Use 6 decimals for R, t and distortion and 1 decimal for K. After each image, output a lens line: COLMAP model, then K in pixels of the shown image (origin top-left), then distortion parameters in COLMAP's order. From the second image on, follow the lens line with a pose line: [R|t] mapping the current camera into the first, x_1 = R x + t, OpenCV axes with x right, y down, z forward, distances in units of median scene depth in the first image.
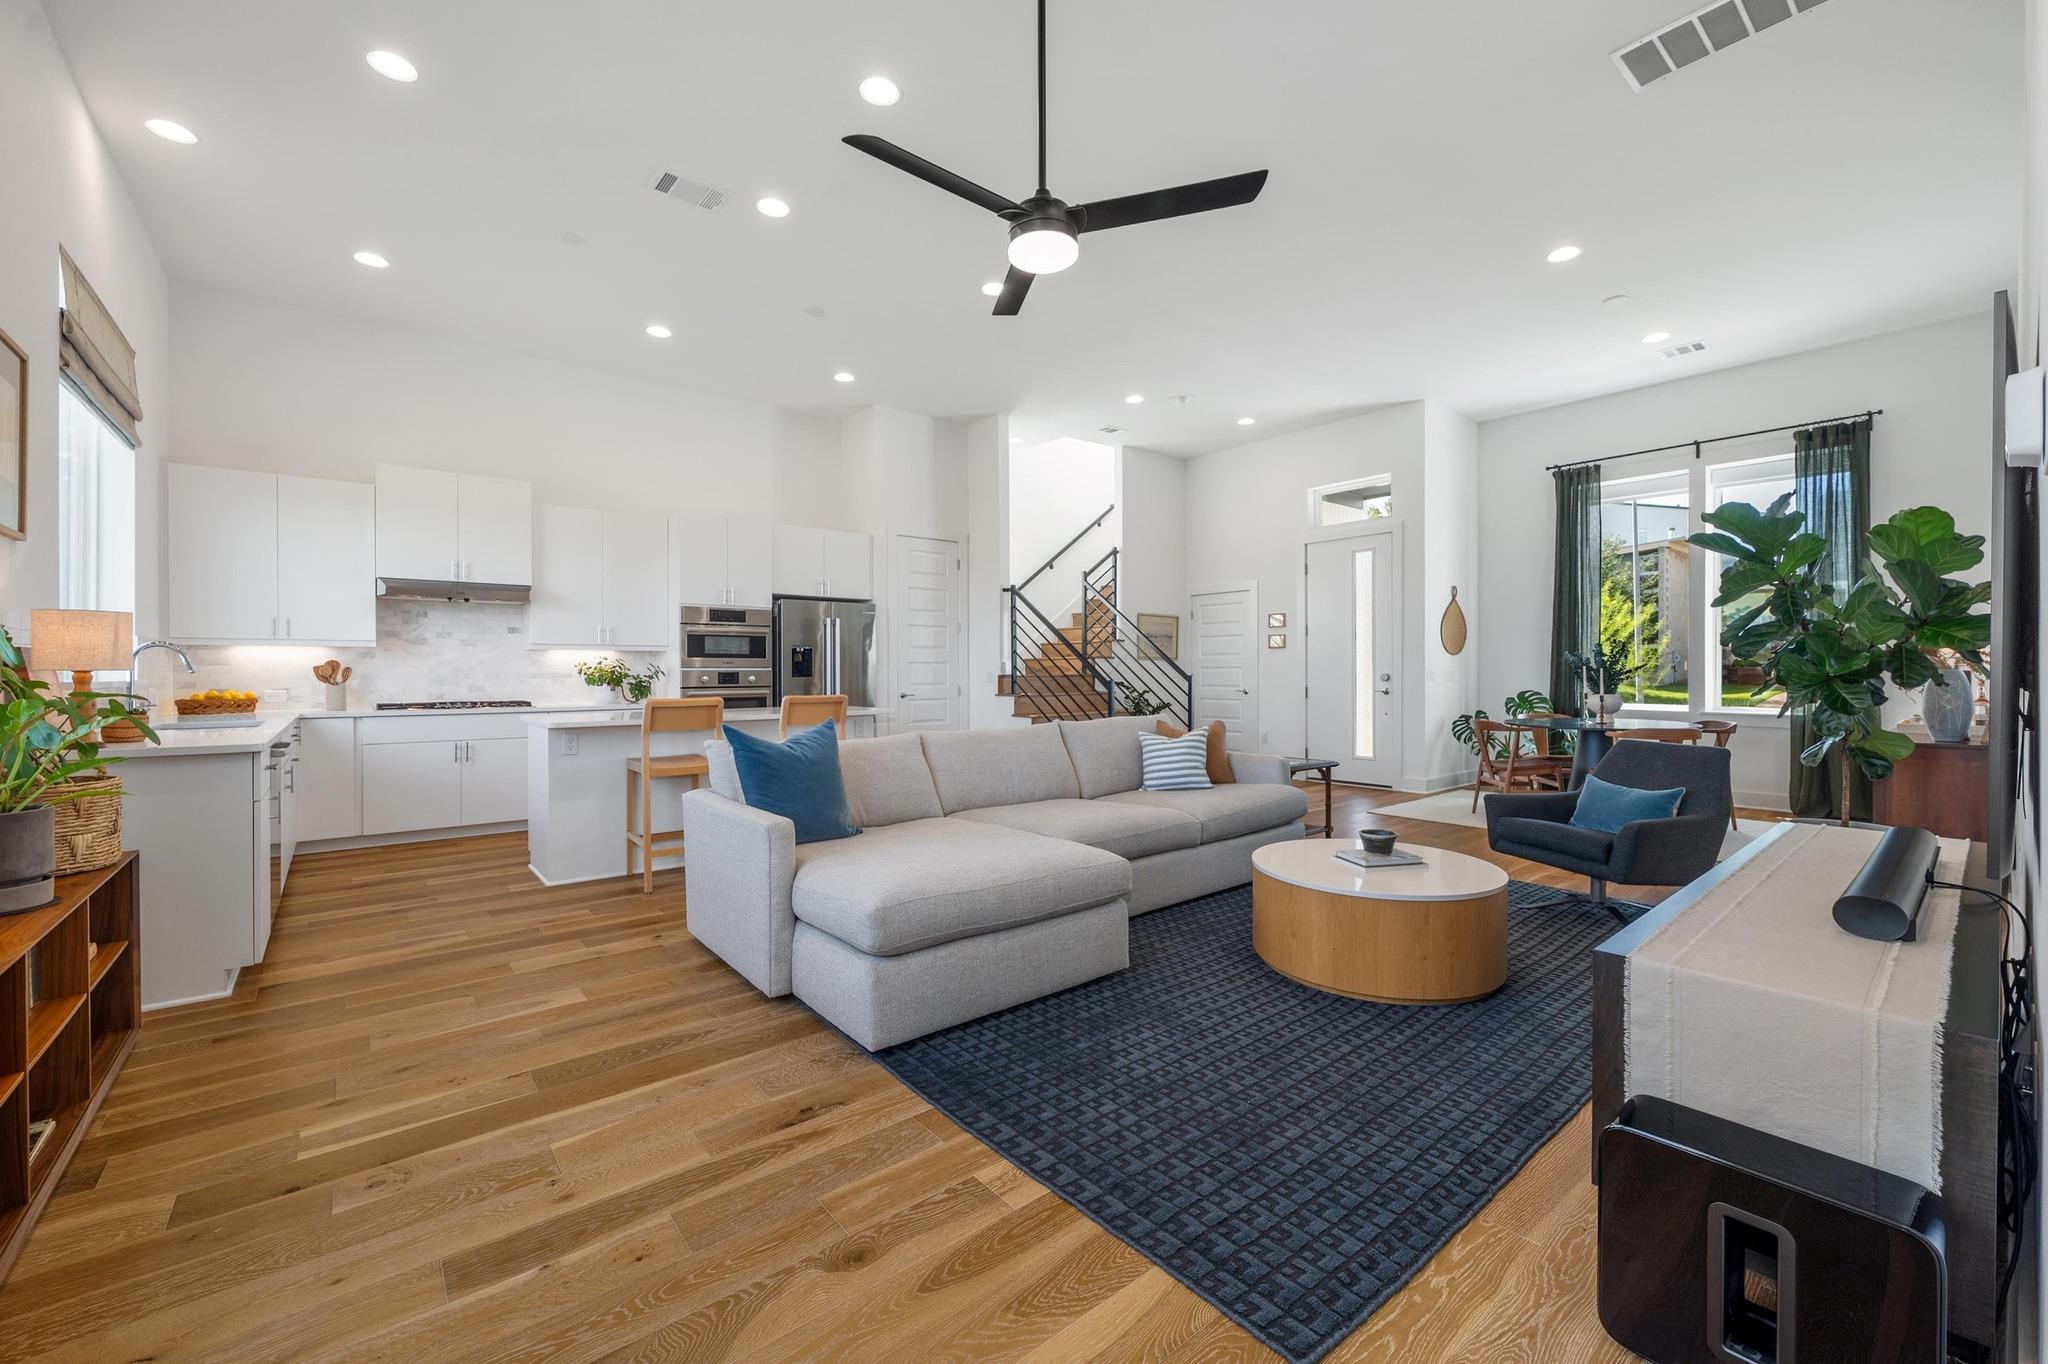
lens RADIAL K [[814.6, 0, 1028.6], [0, 814.6, 672.1], [0, 0, 1]] dist [-0.007812, 0.000521]
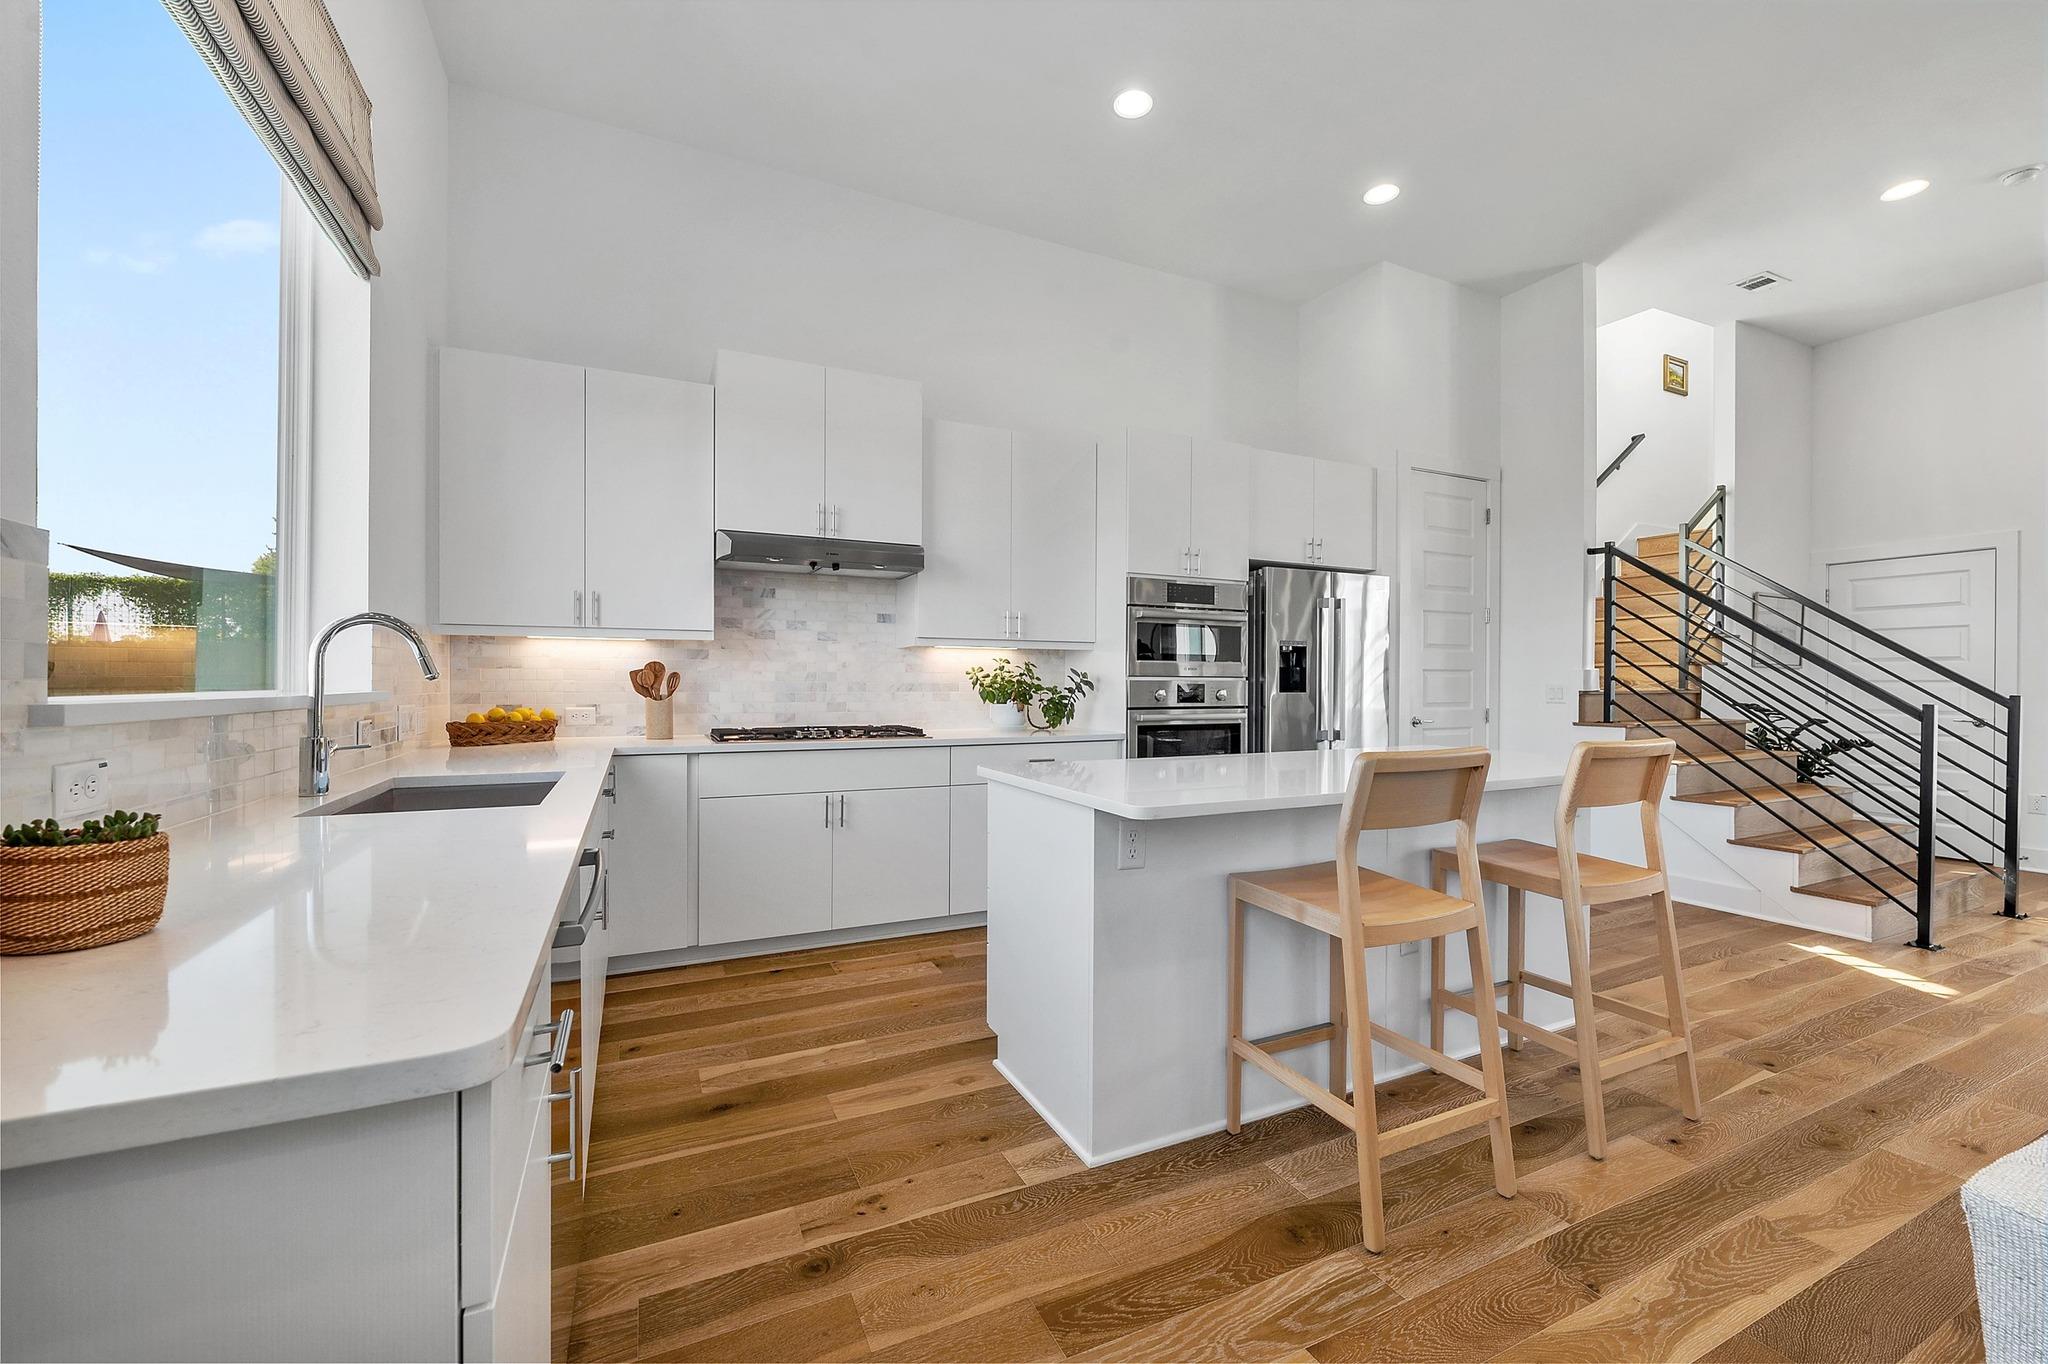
lens RADIAL K [[814.6, 0, 1024.0], [0, 814.6, 681.7], [0, 0, 1]] dist [-0.007812, 0.000521]
pose [[0.967815, 0.006181, -0.251589, -0.369955], [-0.006939, 0.999974, -0.002125, 0.000683], [0.251569, 0.003802, 0.967832, 0.401558]]
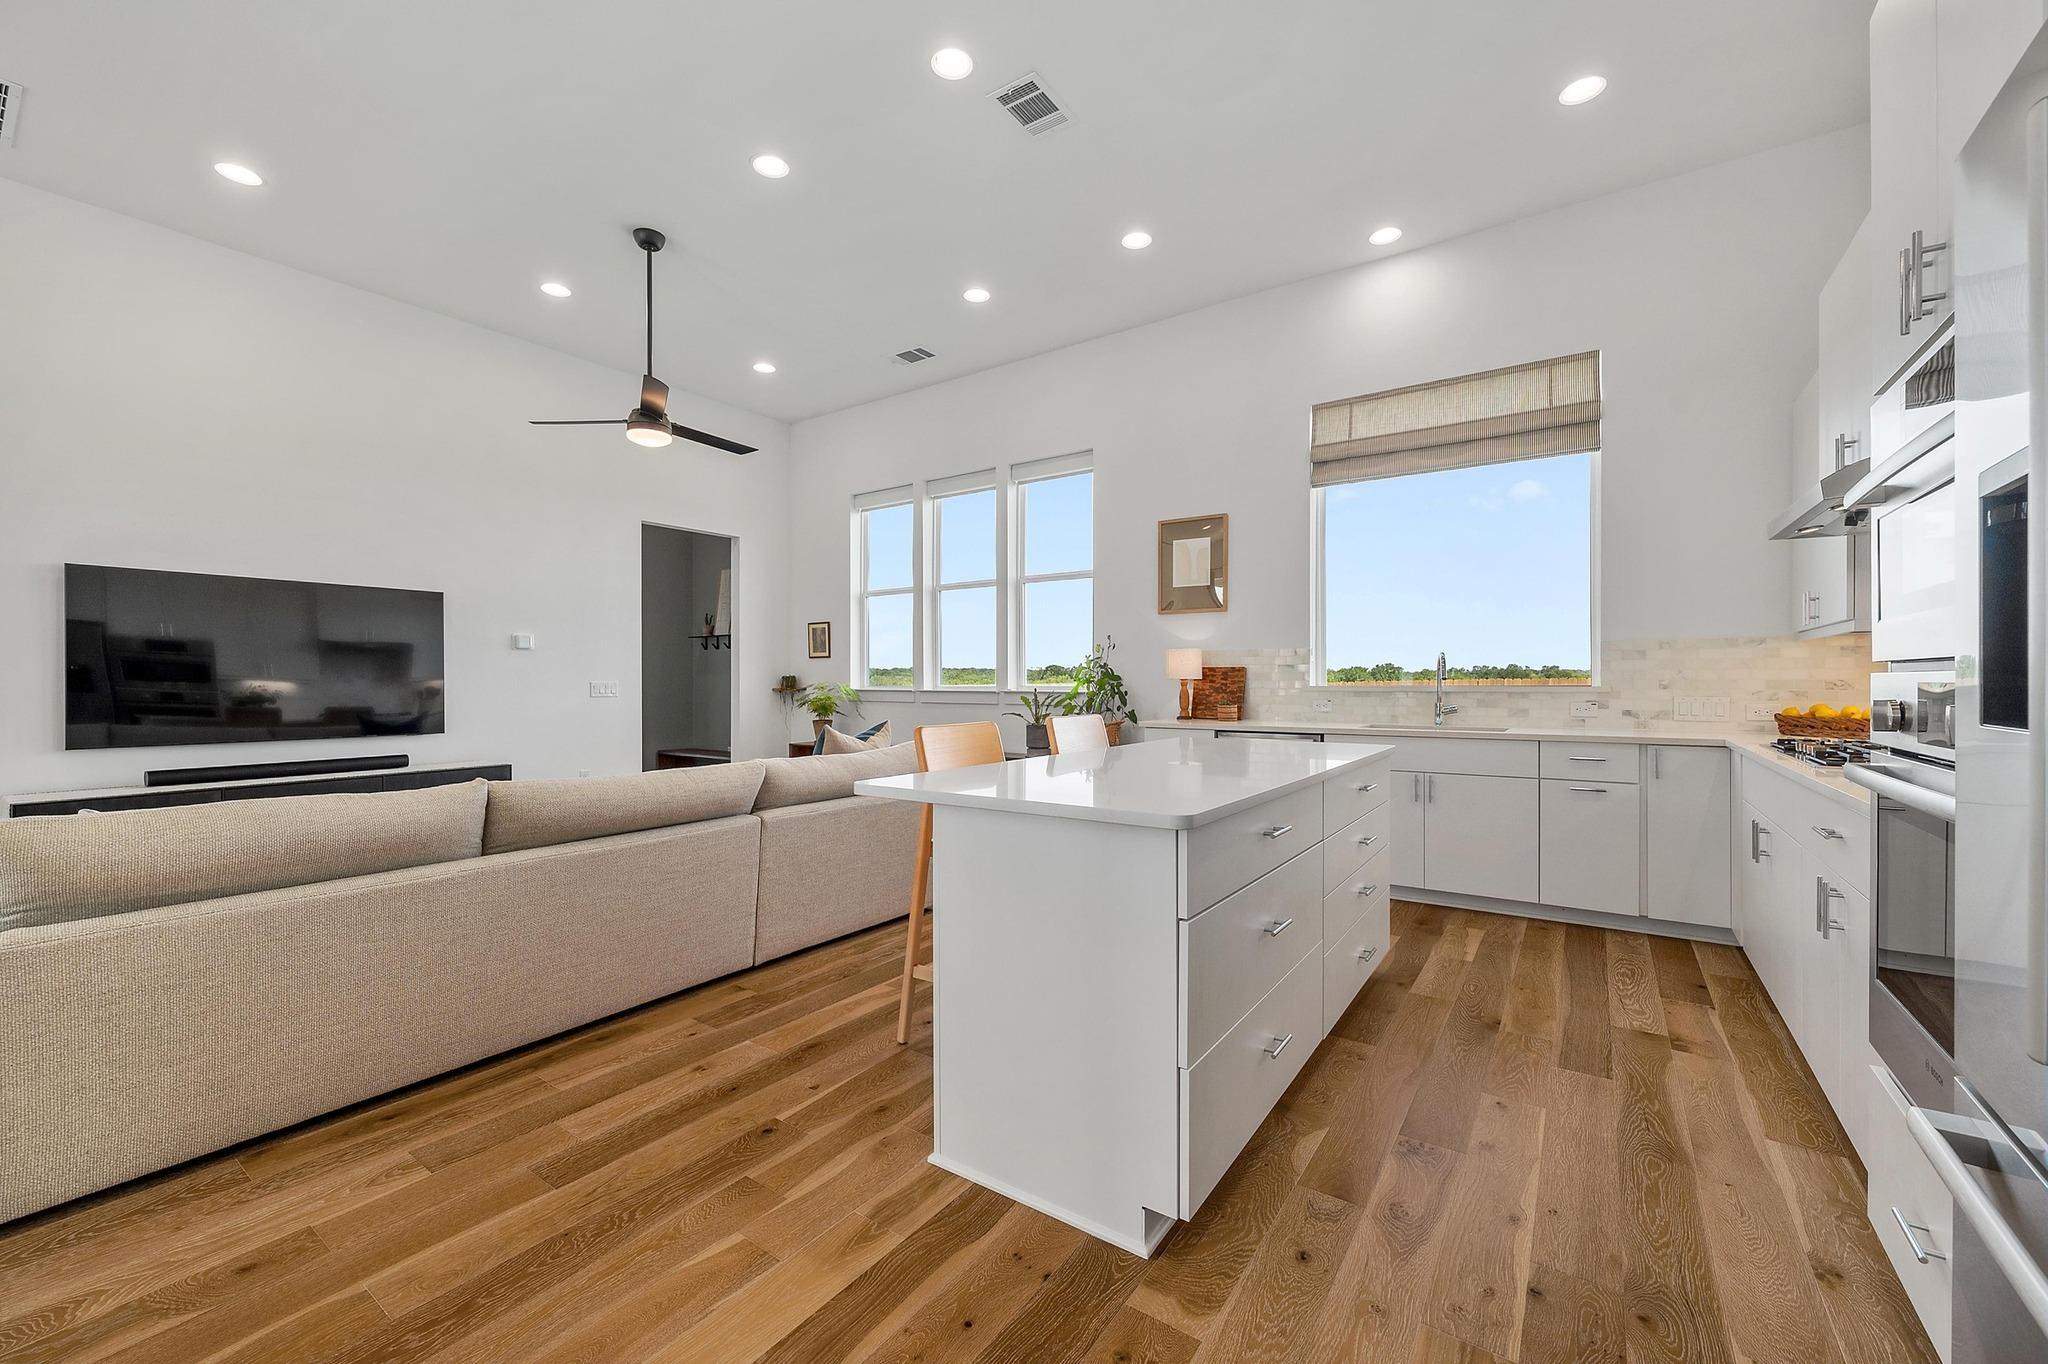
lens RADIAL K [[814.6, 0, 1020.3], [0, 814.6, 683.5], [0, 0, 1]] dist [-0.007812, 0.000521]
pose [[-0.966822, 0.005308, -0.255396, -0.128307], [0.004260, 0.999980, 0.004657, -0.001494], [0.255415, 0.003415, -0.966825, 1.239645]]
